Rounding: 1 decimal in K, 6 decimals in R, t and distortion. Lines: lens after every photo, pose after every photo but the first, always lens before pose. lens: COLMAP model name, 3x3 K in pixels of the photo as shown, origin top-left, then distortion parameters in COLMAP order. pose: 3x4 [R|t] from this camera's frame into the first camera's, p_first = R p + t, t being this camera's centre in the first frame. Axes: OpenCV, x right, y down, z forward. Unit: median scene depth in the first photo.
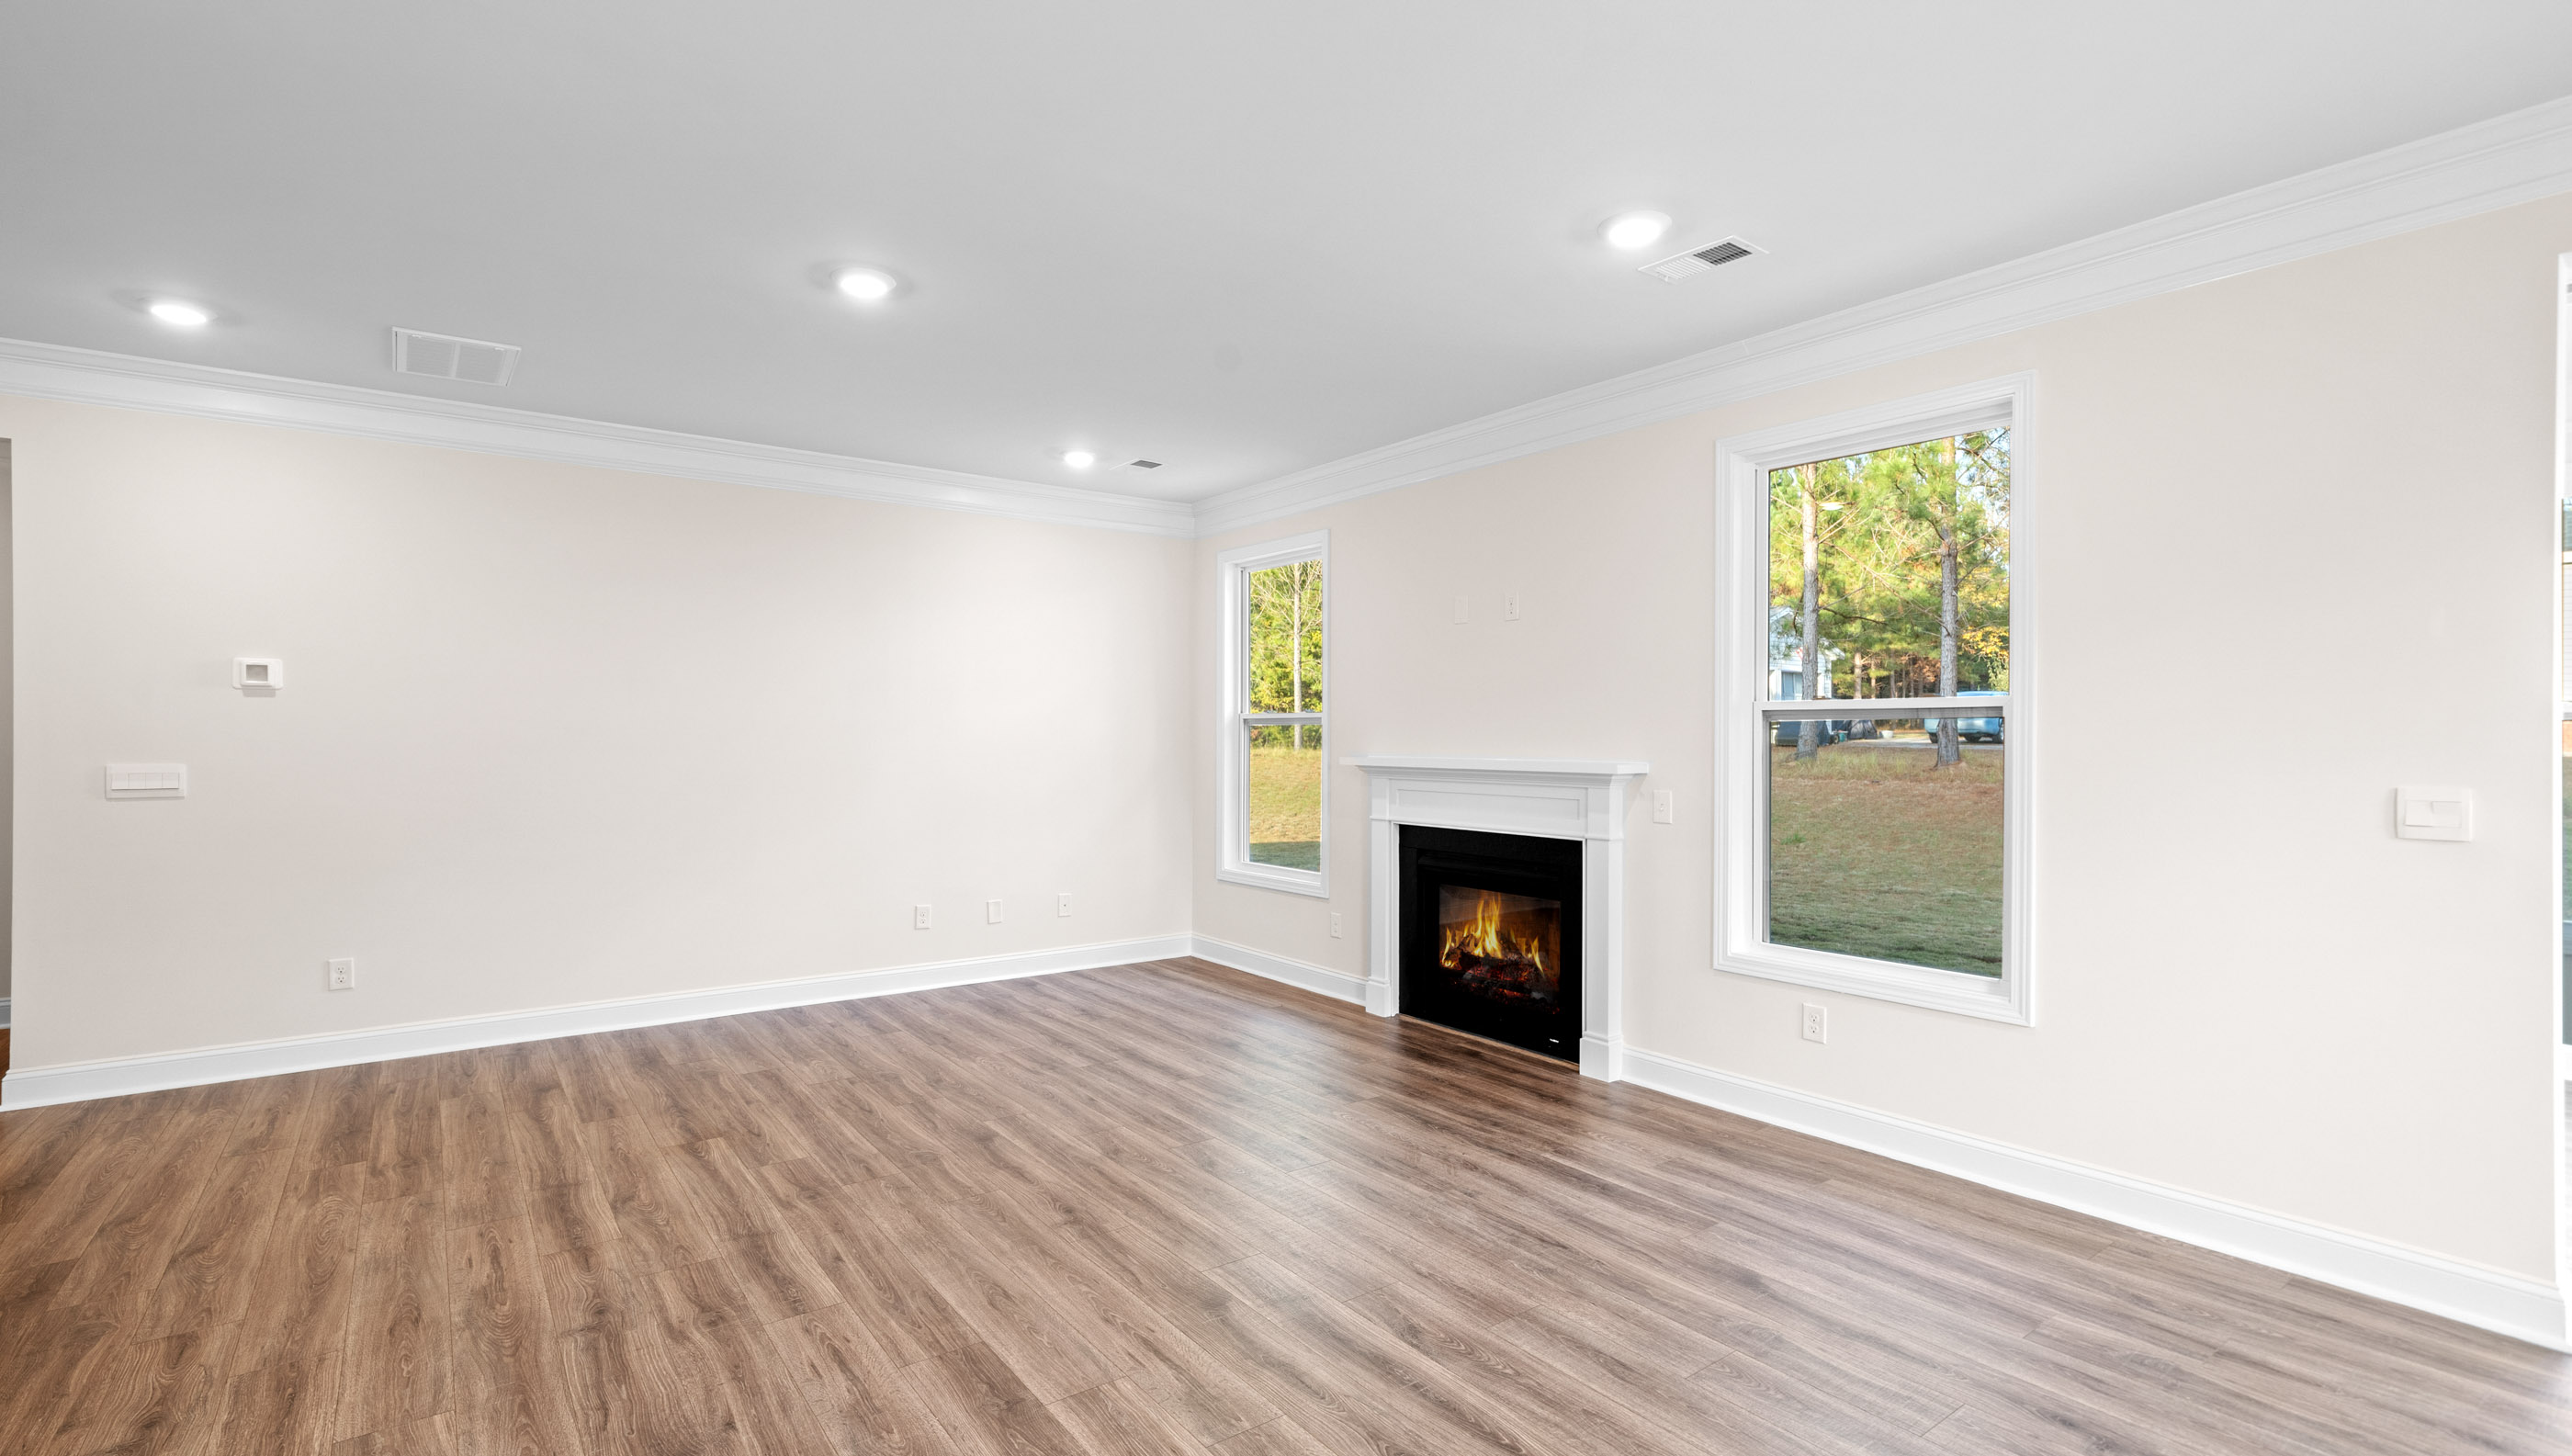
lens RADIAL K [[1153.8, 0, 1269.6], [0, 1153.8, 734.5], [0, 0, 1]] dist [0.001119, -0.000089]
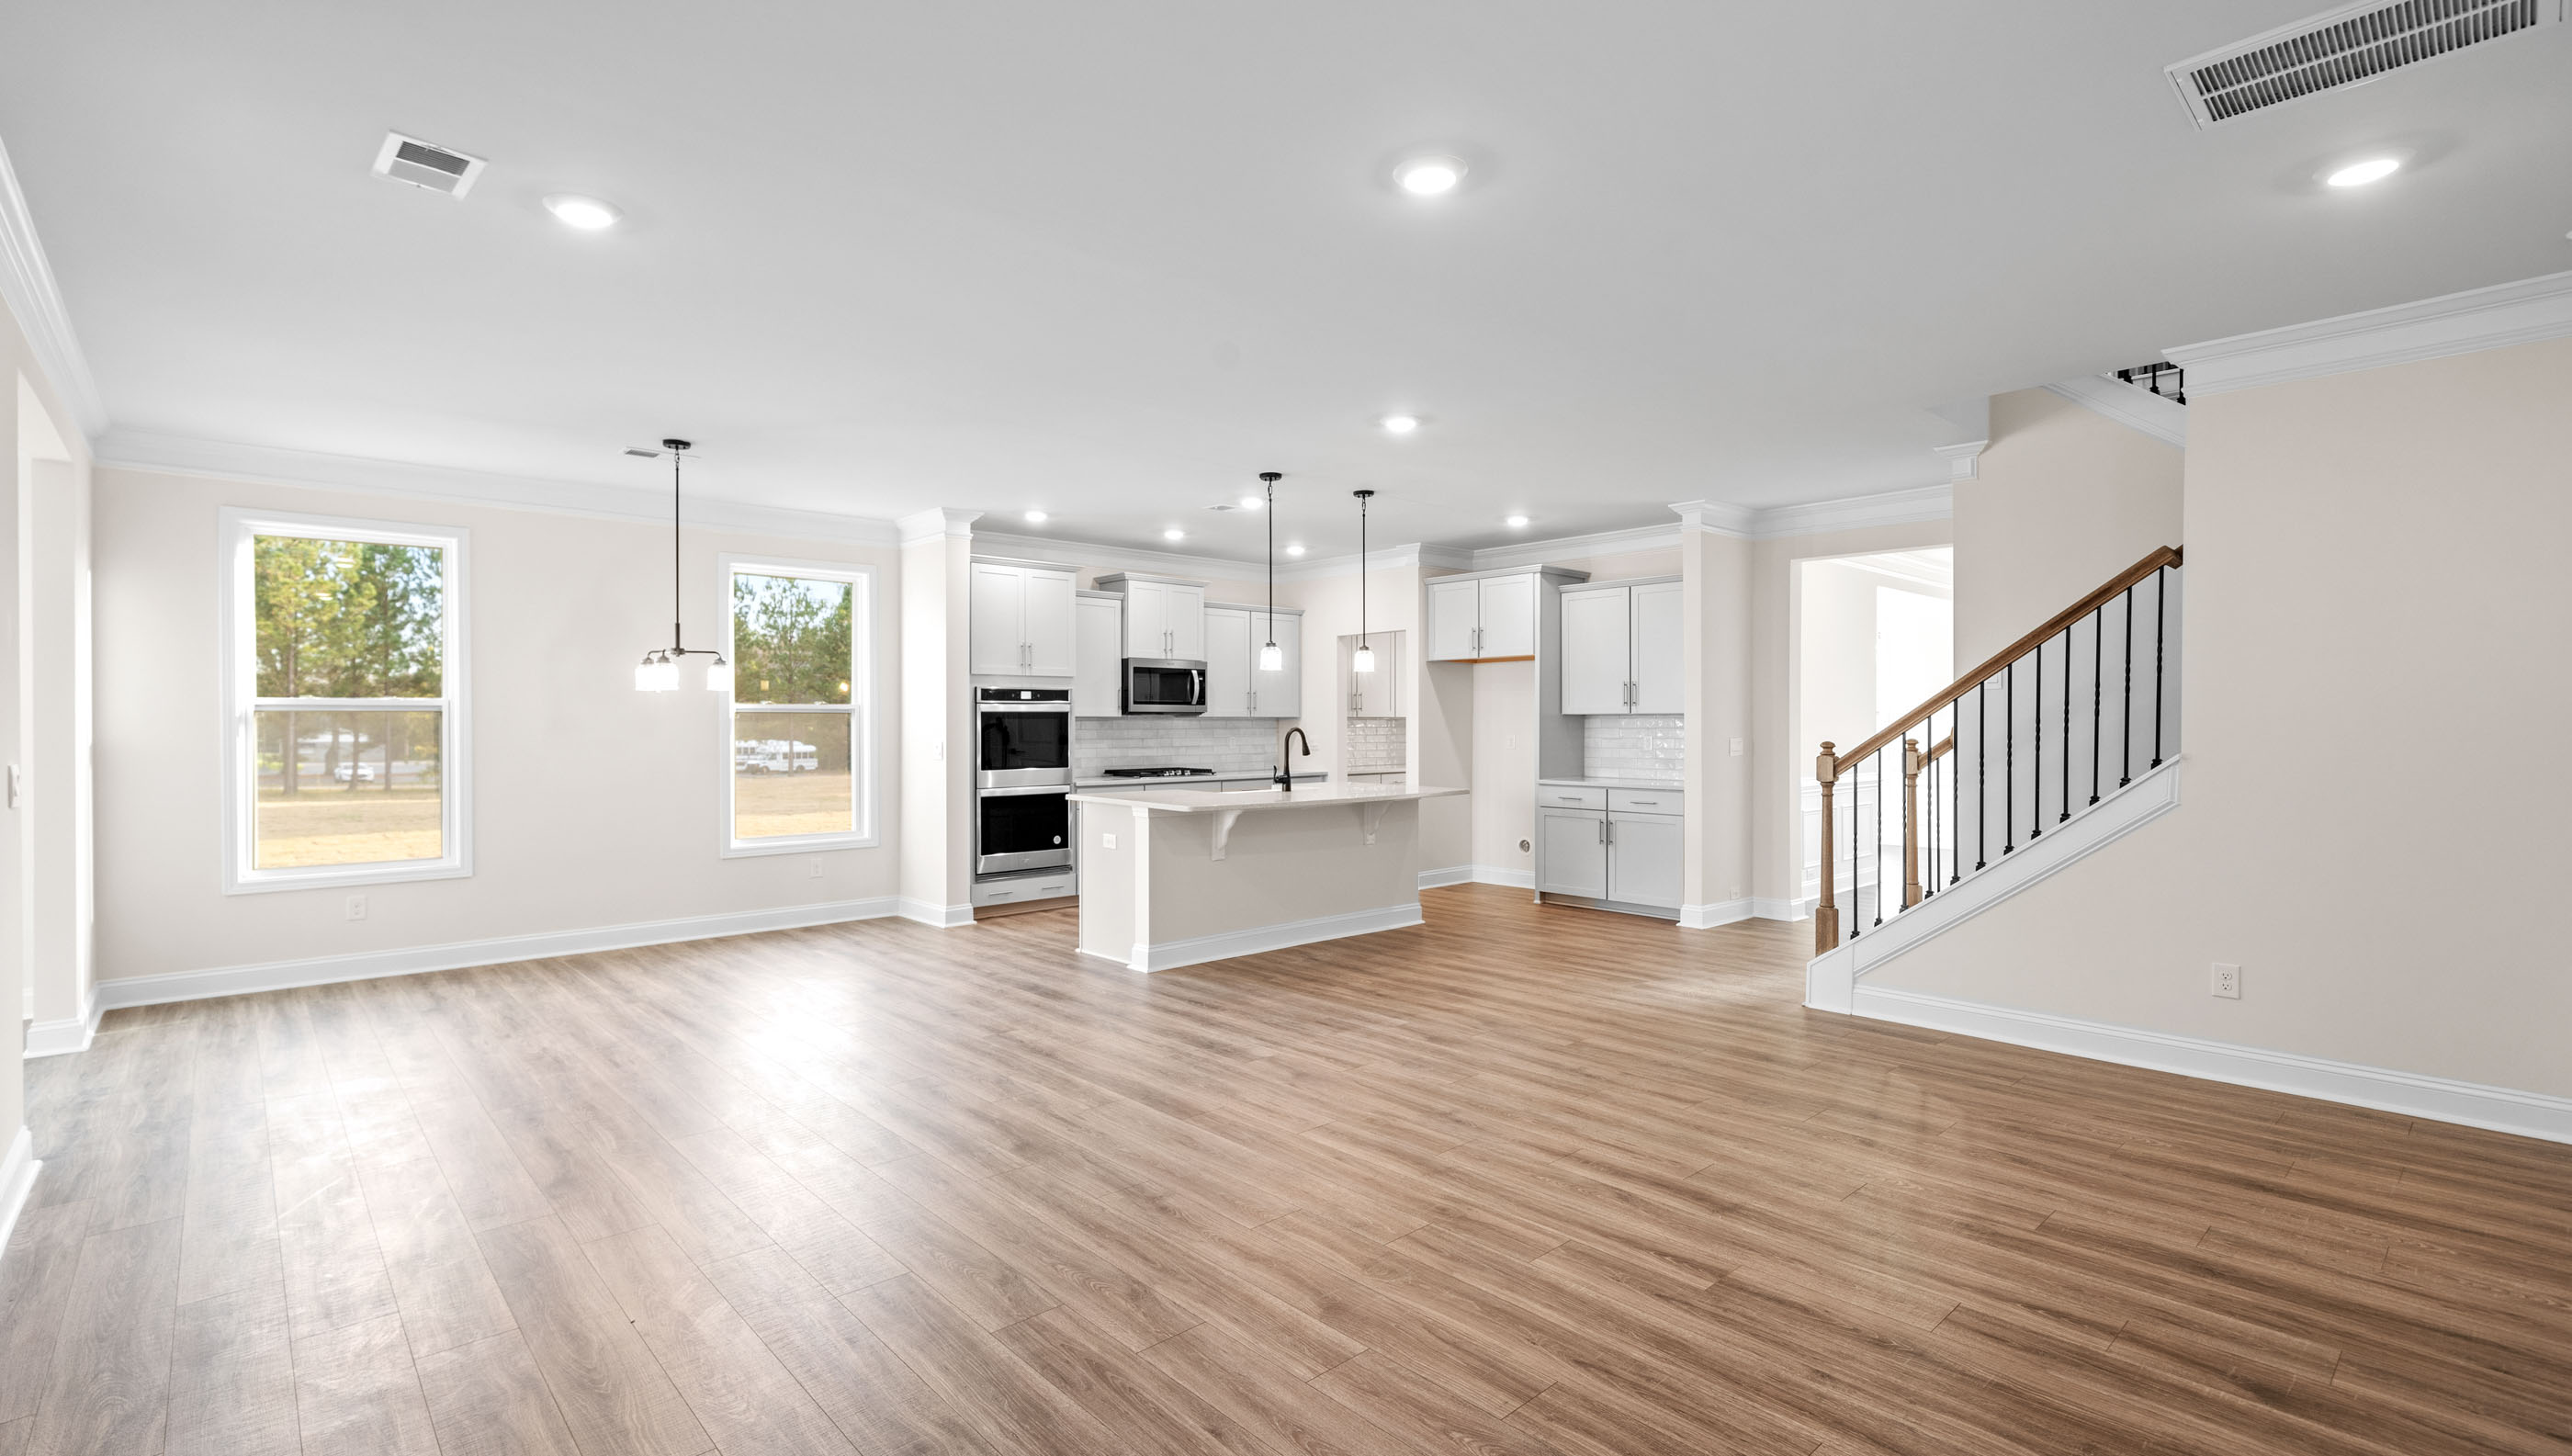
lens RADIAL K [[1153.8, 0, 1259.9], [0, 1153.8, 729.7], [0, 0, 1]] dist [0.001119, -0.000089]
pose [[-0.995373, 0.001273, -0.096080, -0.125076], [0.000384, 0.999957, 0.009274, 0.000339], [0.096088, 0.009194, -0.995330, 1.521669]]
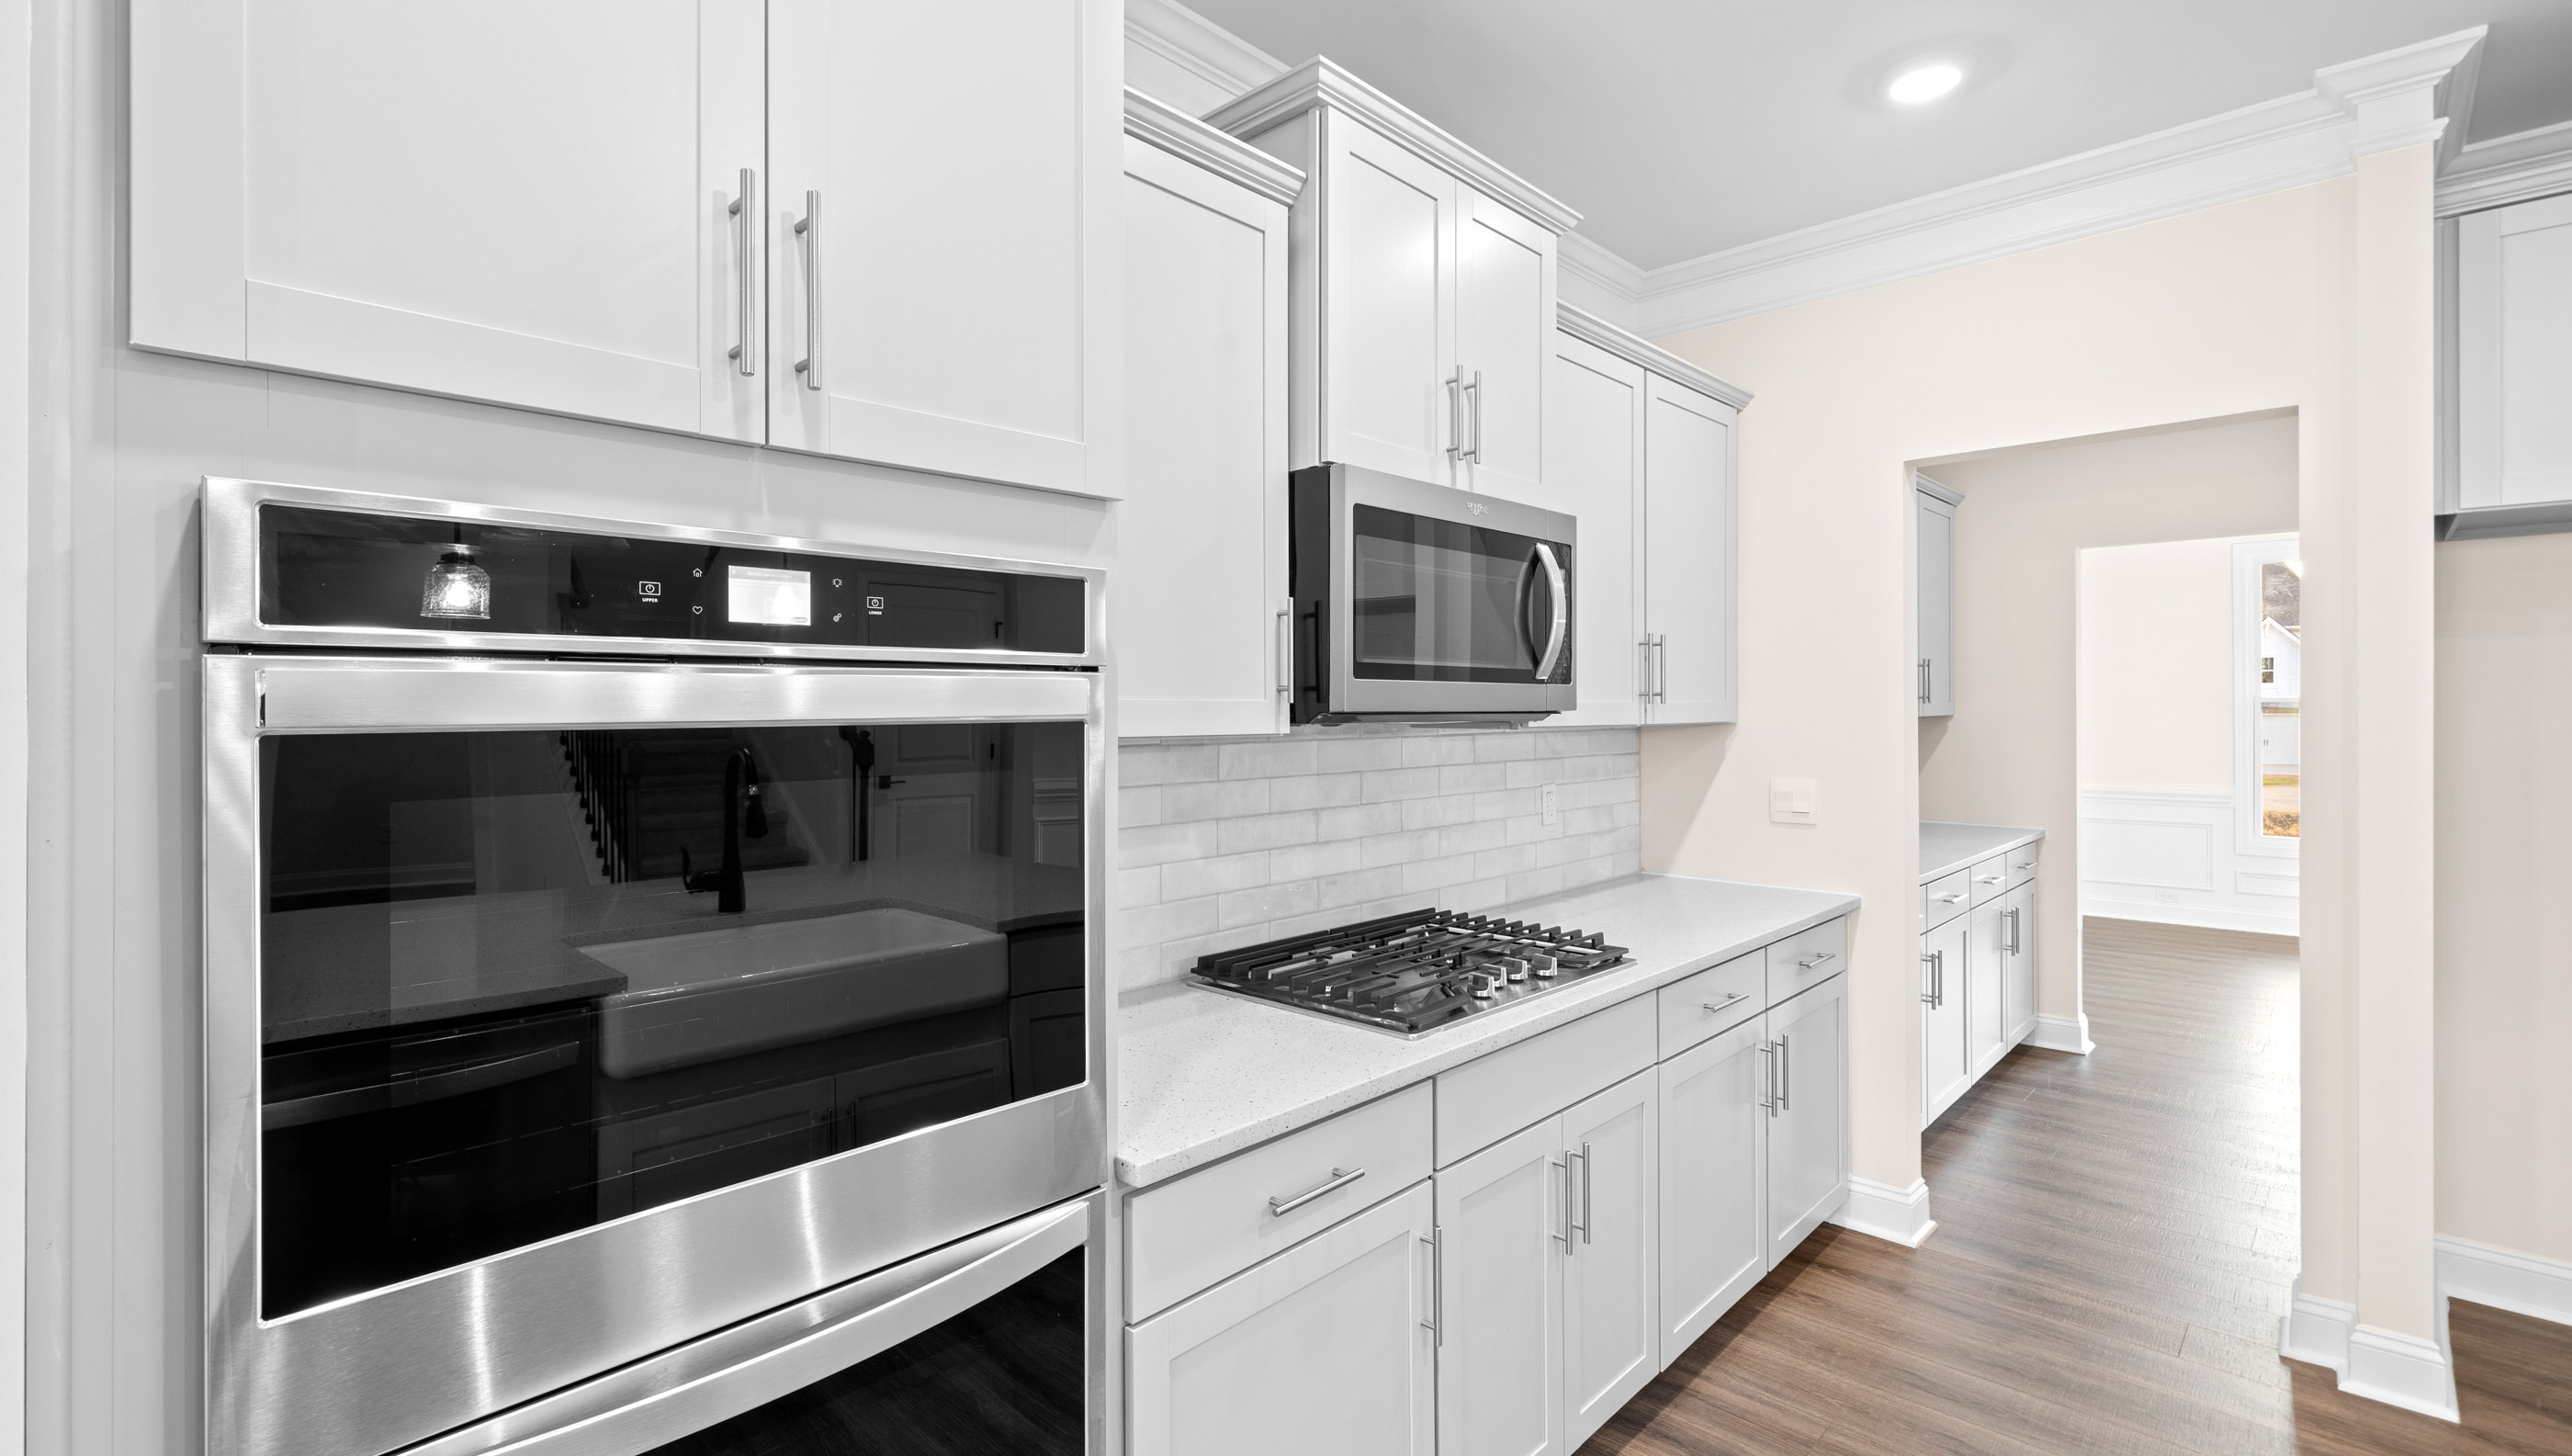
lens RADIAL K [[1153.8, 0, 1253.3], [0, 1153.8, 701.7], [0, 0, 1]] dist [0.001119, -0.000089]
pose [[-0.987238, 0.001325, -0.159249, 0.012559], [0.001504, 0.999998, -0.001002, -0.016436], [0.159247, -0.001229, -0.987238, -0.143576]]
